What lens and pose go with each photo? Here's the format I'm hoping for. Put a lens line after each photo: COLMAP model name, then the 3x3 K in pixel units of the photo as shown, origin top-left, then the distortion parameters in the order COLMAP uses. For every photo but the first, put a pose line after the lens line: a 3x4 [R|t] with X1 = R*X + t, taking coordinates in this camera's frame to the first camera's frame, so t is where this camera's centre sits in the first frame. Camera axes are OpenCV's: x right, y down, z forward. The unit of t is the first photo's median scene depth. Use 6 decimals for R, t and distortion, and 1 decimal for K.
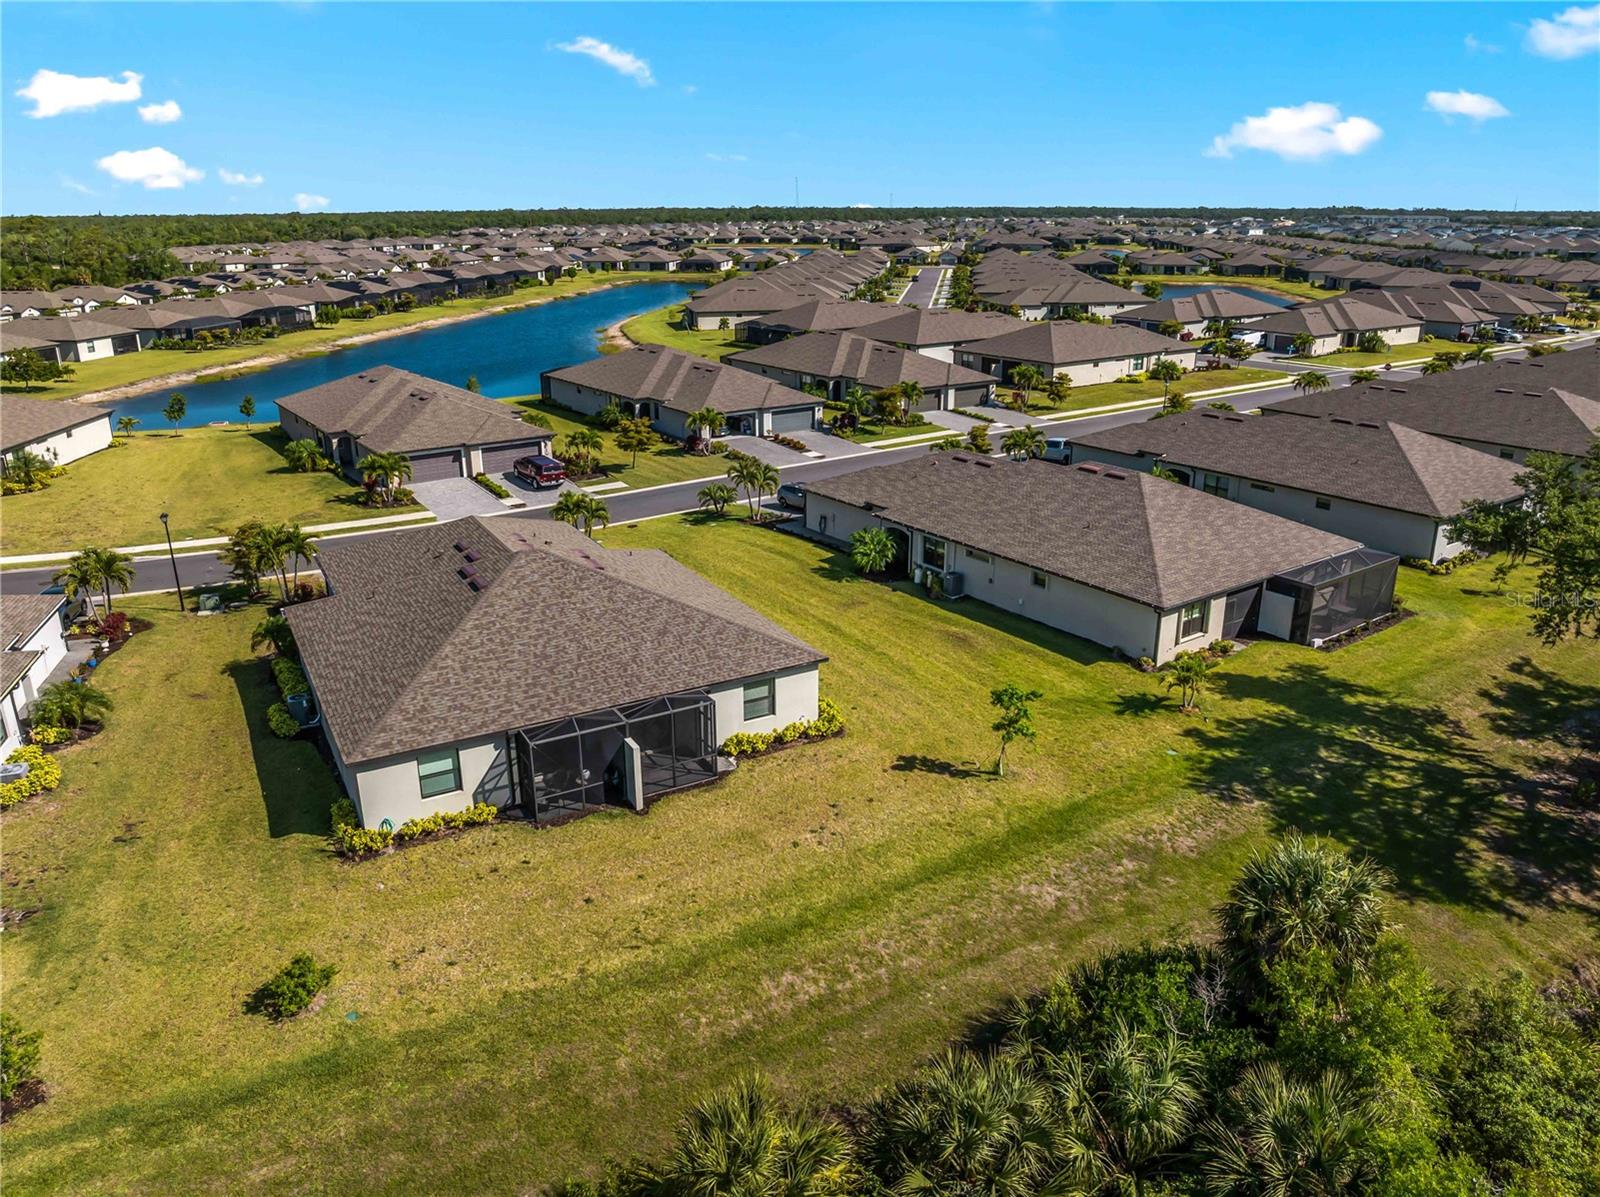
lens RADIAL K [[1108.5, 0, 806.5], [0, 1108.5, 605.1], [0, 0, 1]] dist [-0.031723, 0.003361]
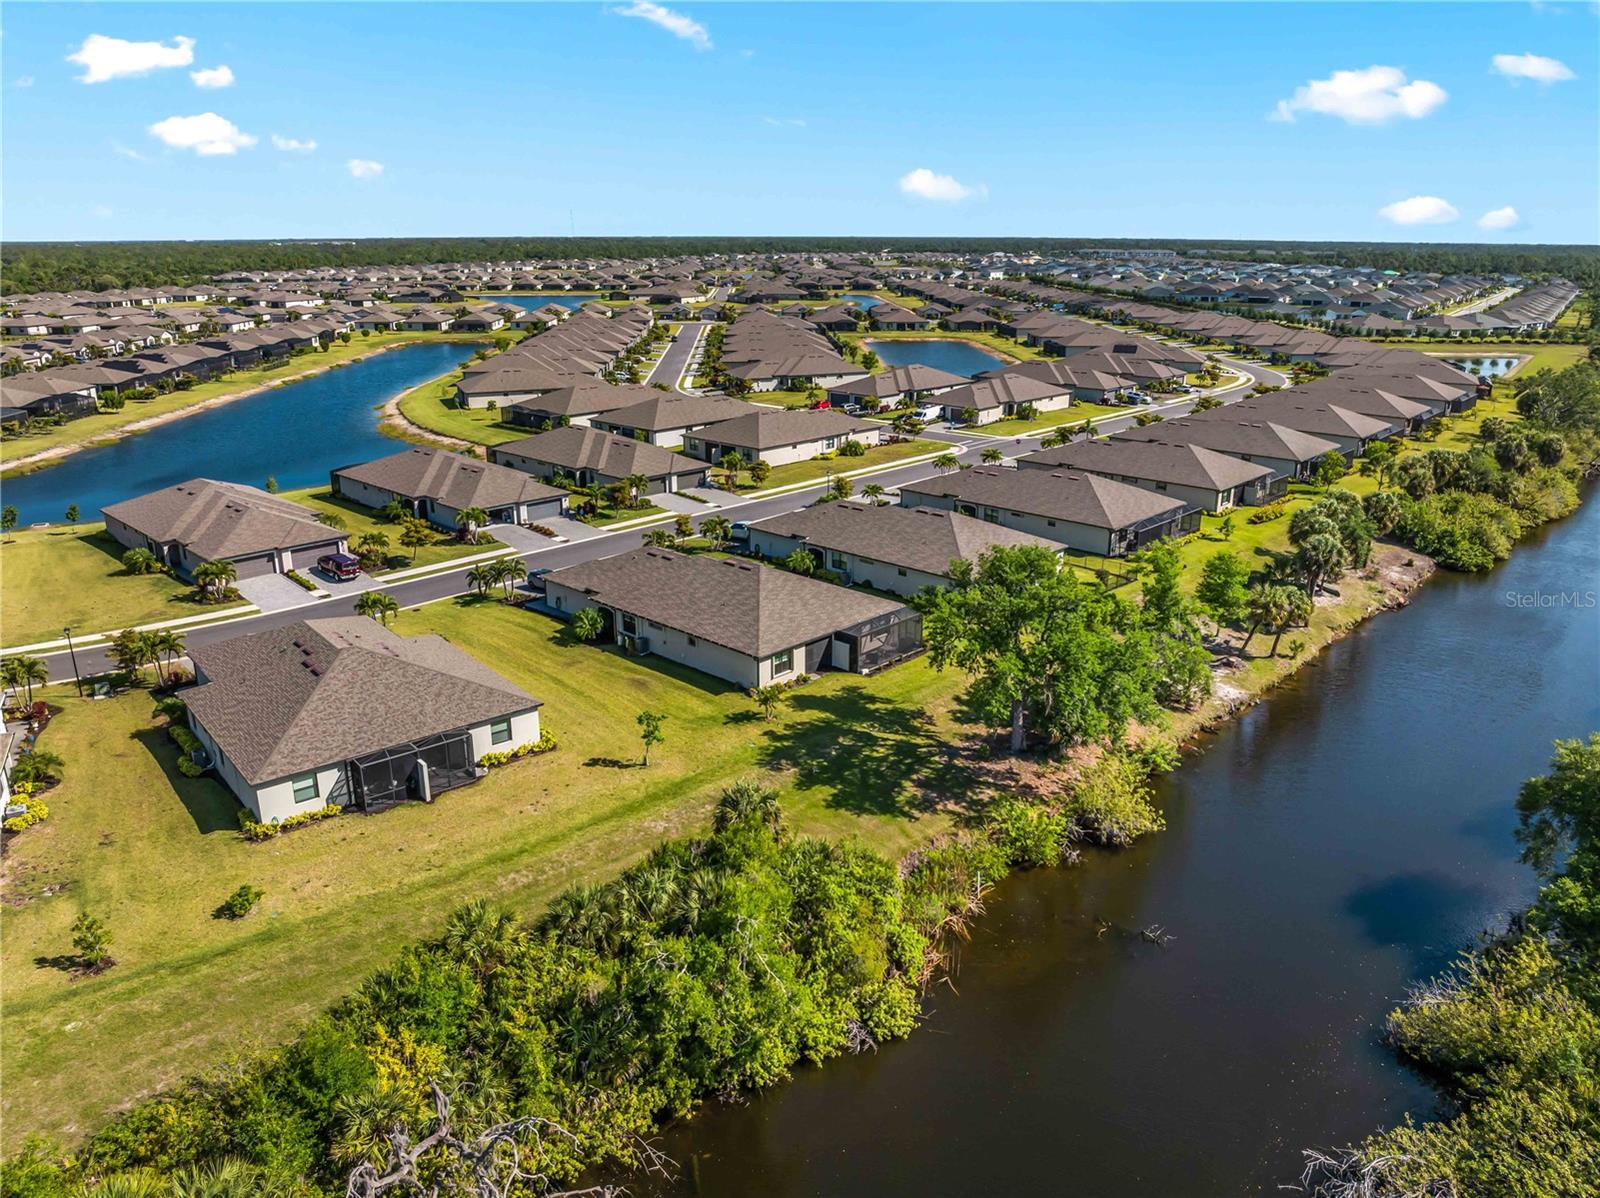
lens RADIAL K [[1108.5, 0, 794.4], [0, 1108.5, 601.7], [0, 0, 1]] dist [-0.031723, 0.003361]
pose [[0.984075, -0.051546, 0.170117, 0.085548], [0.055792, 0.998237, -0.020270, -0.036362], [-0.168772, 0.029439, 0.985215, -0.511994]]
